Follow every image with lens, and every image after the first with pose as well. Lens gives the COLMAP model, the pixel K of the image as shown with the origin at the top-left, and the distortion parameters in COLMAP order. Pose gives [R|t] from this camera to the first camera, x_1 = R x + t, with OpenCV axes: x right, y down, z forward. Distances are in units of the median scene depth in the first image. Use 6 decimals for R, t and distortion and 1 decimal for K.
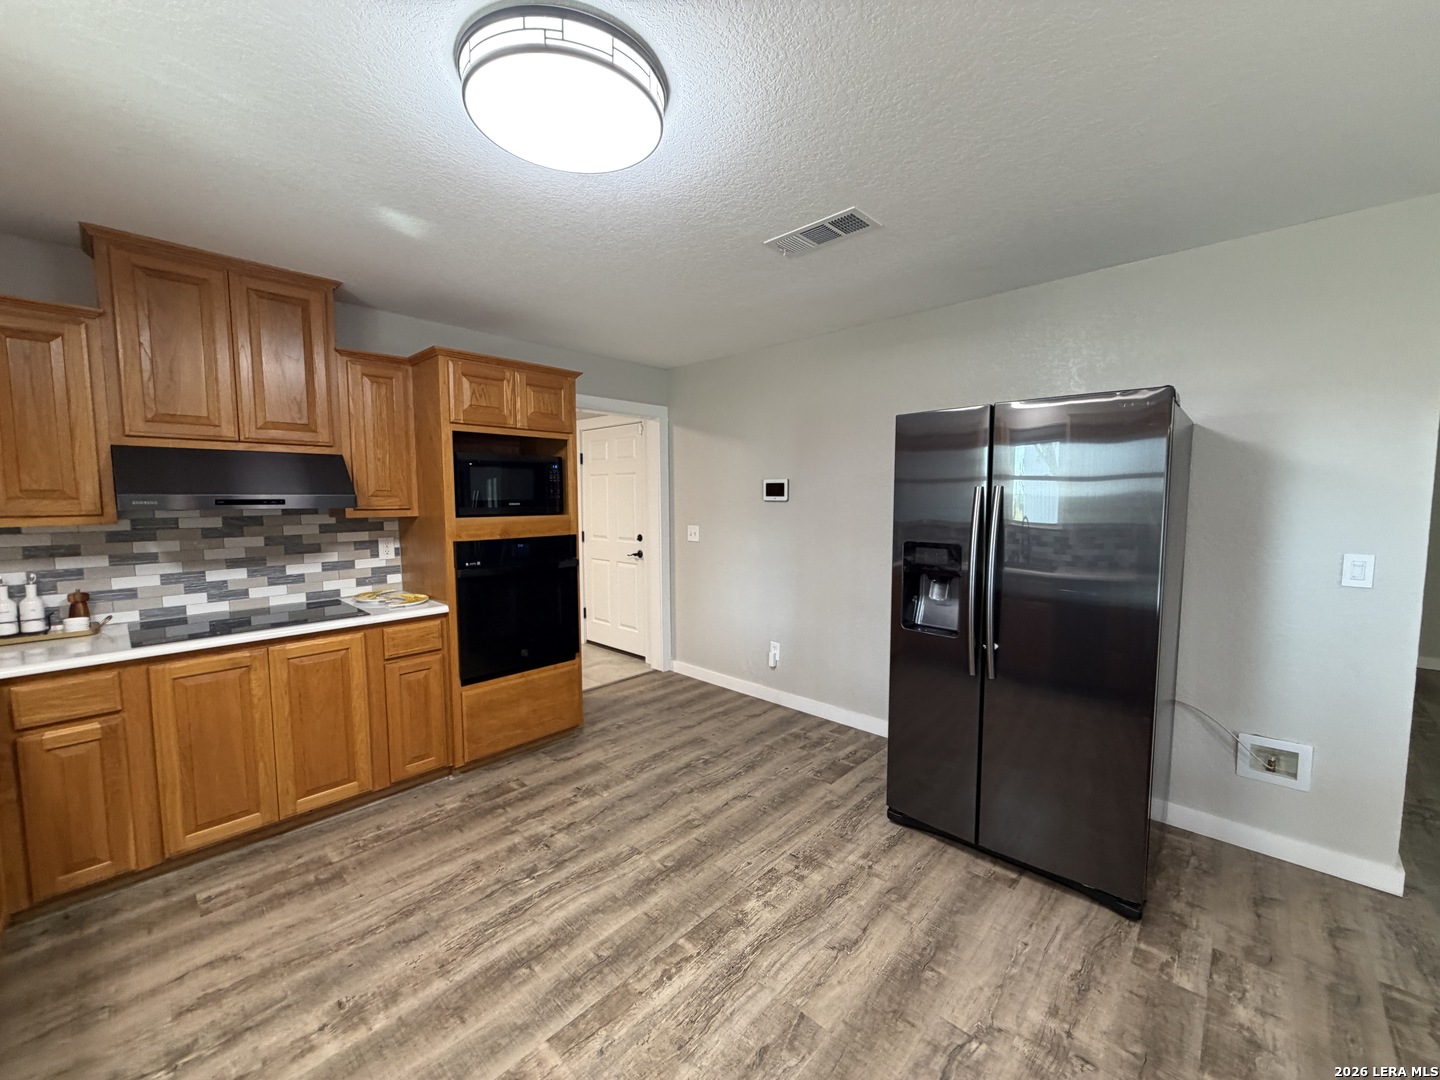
lens RADIAL K [[573.0, 0, 717.1], [0, 573.0, 541.9], [0, 0, 1]] dist [-0.001194, 0.000211]
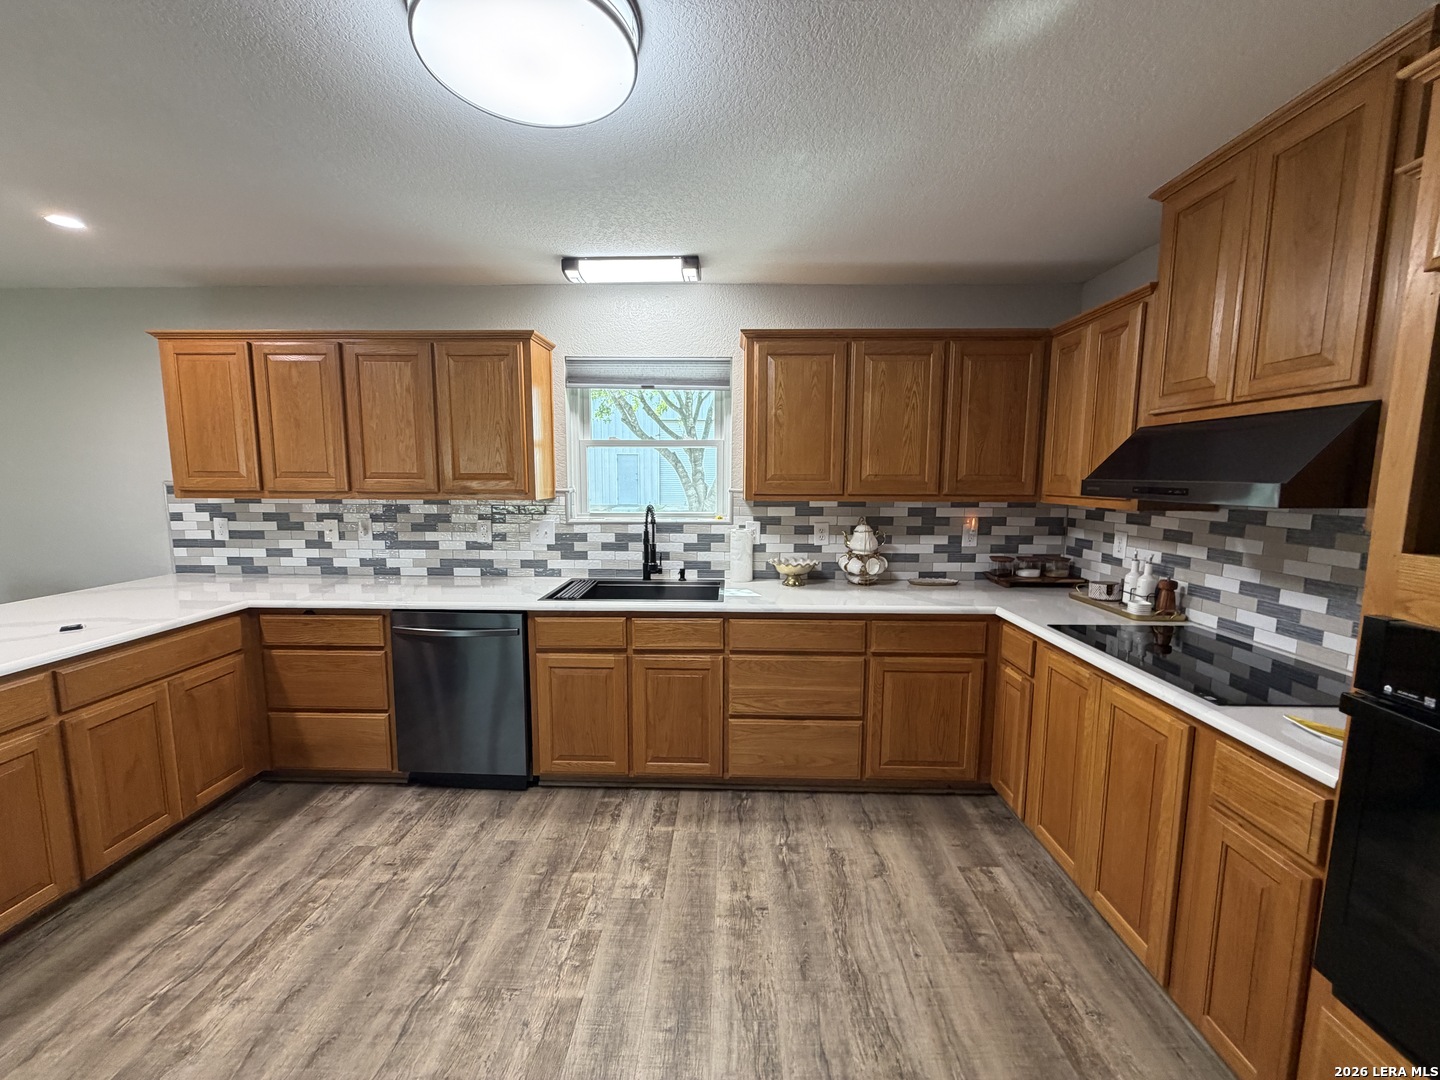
lens RADIAL K [[573.0, 0, 717.1], [0, 573.0, 541.9], [0, 0, 1]] dist [-0.001194, 0.000211]
pose [[-0.742233, 0.077554, -0.665639, 0.105382], [-0.057135, 0.982341, 0.178162, -0.107499], [0.667701, 0.170269, -0.724695, 1.206639]]
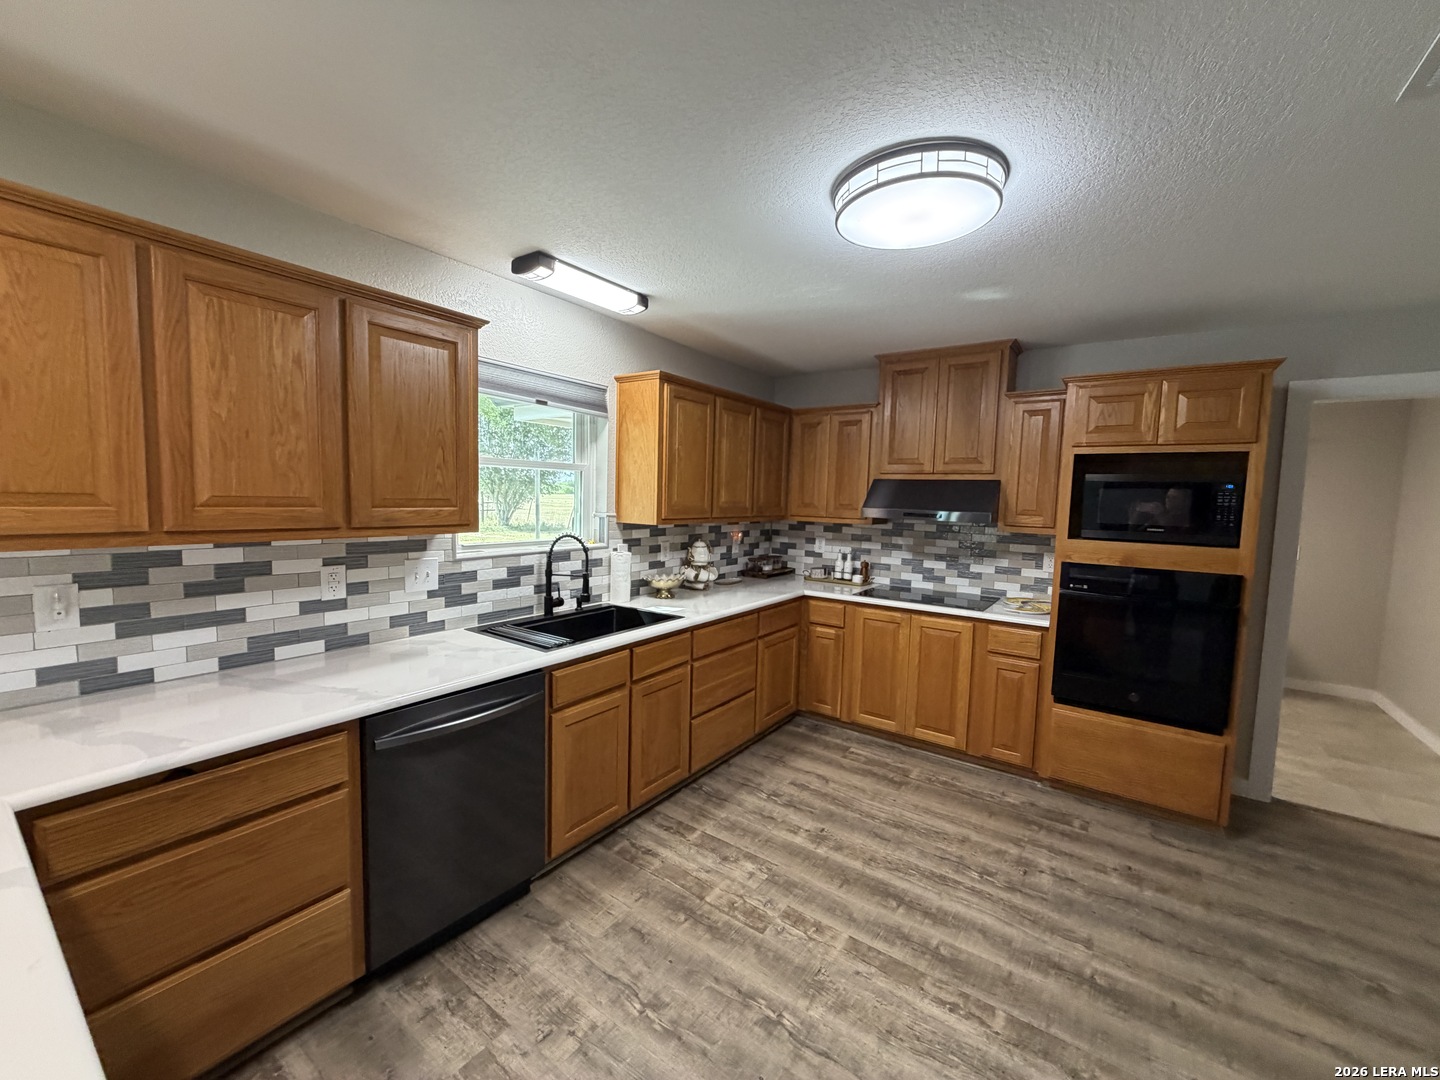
lens RADIAL K [[573.0, 0, 717.1], [0, 573.0, 541.9], [0, 0, 1]] dist [-0.001194, 0.000211]
pose [[0.137646, 0.087018, -0.986652, 0.584189], [-0.109343, 0.991380, 0.072181, -0.052182], [0.984428, 0.097948, 0.145974, 0.286990]]
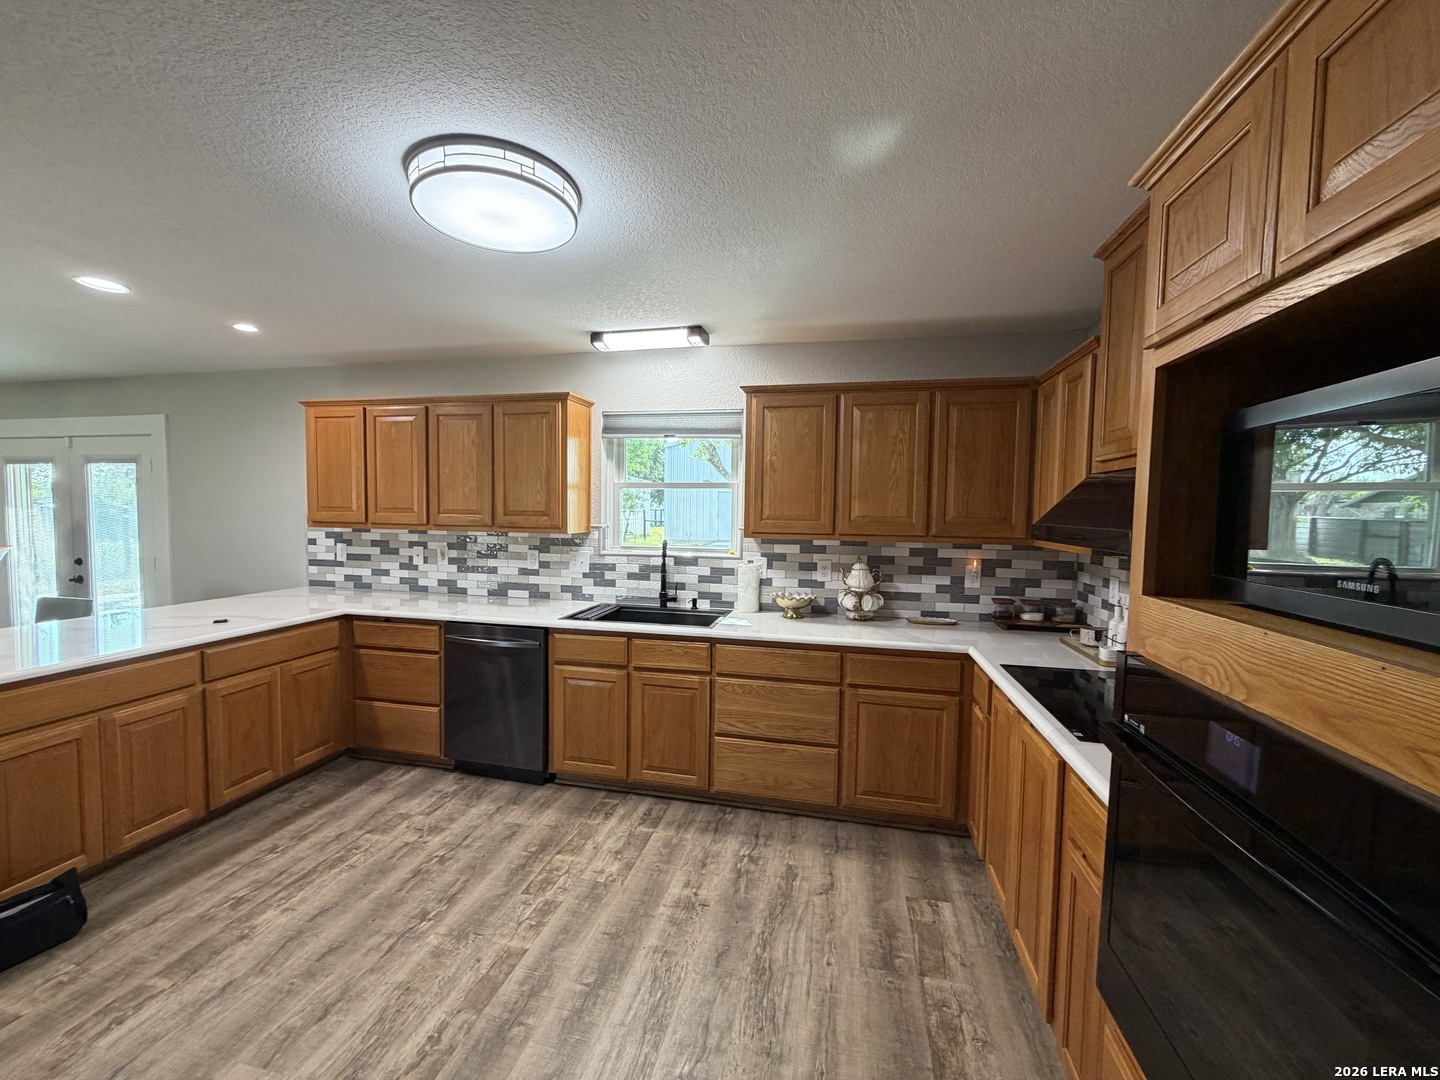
lens RADIAL K [[573.0, 0, 717.1], [0, 573.0, 541.9], [0, 0, 1]] dist [-0.001194, 0.000211]
pose [[-0.857059, 0.017618, -0.514917, -0.013233], [-0.055241, 0.990512, 0.125837, -0.136503], [0.512248, 0.136294, -0.847954, 1.459118]]
